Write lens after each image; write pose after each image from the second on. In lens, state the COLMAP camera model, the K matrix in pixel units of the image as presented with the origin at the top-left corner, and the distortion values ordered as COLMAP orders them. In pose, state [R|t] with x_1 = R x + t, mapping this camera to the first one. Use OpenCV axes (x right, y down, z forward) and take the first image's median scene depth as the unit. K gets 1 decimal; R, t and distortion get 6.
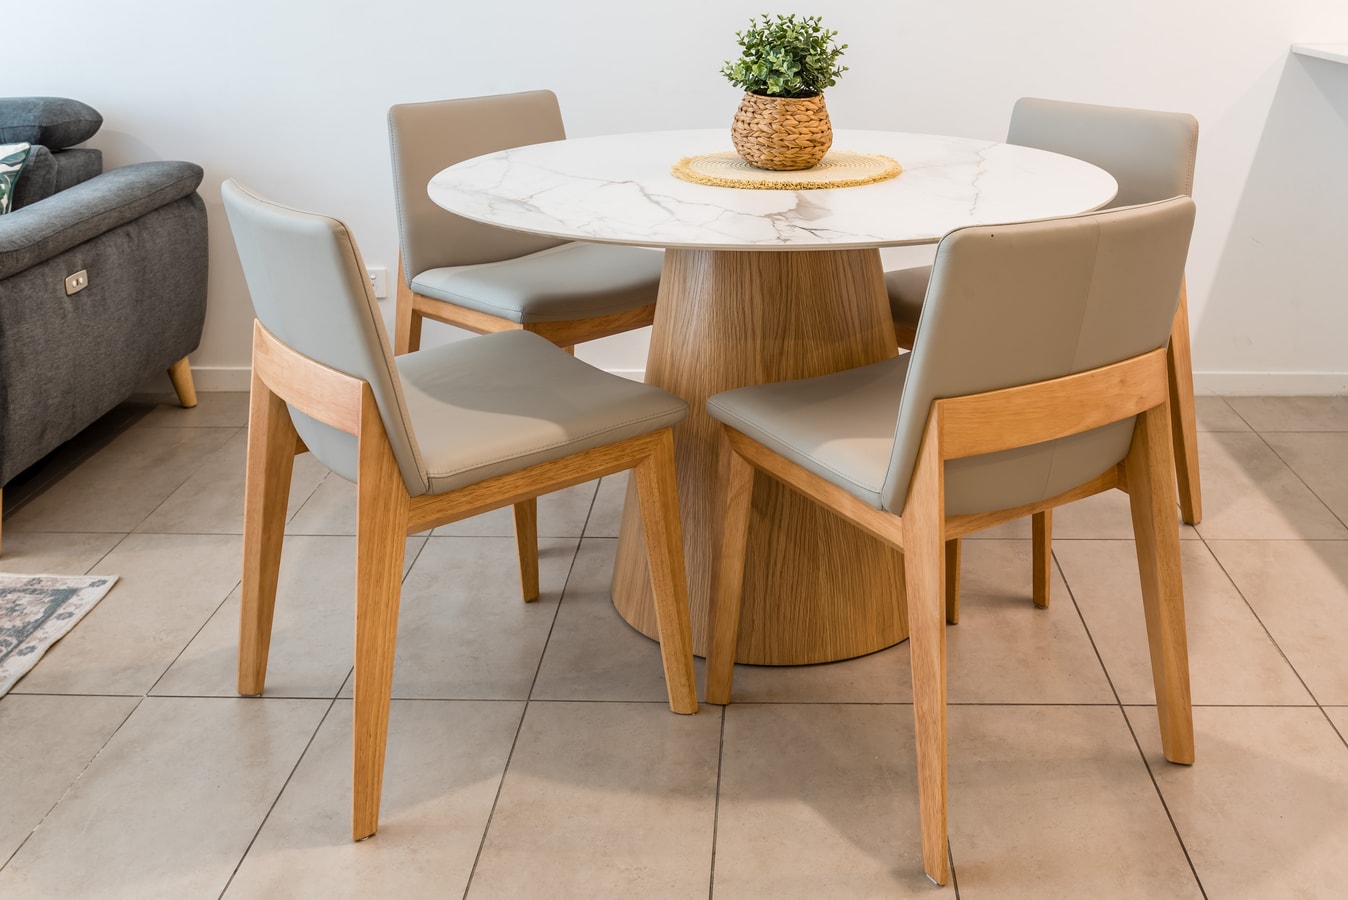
lens RADIAL K [[1366.4, 0, 673.6], [0, 1366.4, 449.8], [0, 0, 1]] dist [-0.000942, 0.000000]
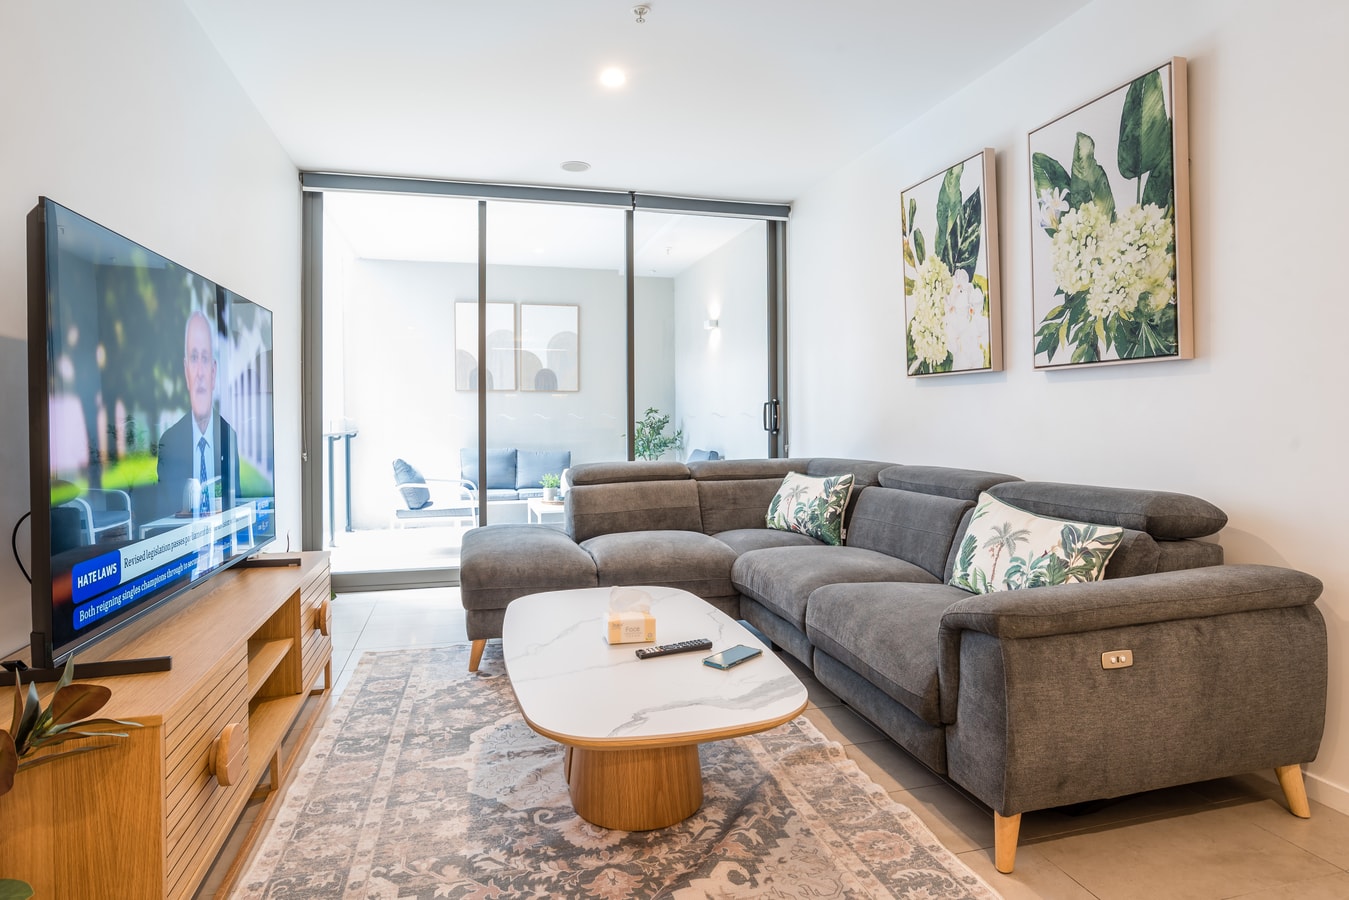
lens RADIAL K [[769.0, 0, 687.6], [0, 769.0, 411.8], [0, 0, 1]] dist [-0.023718, 0.006353]
pose [[0.328325, 0.006247, -0.944544, 0.010401], [-0.331257, 0.937230, -0.108947, -0.121833], [0.884574, 0.348657, 0.309786, 0.433919]]
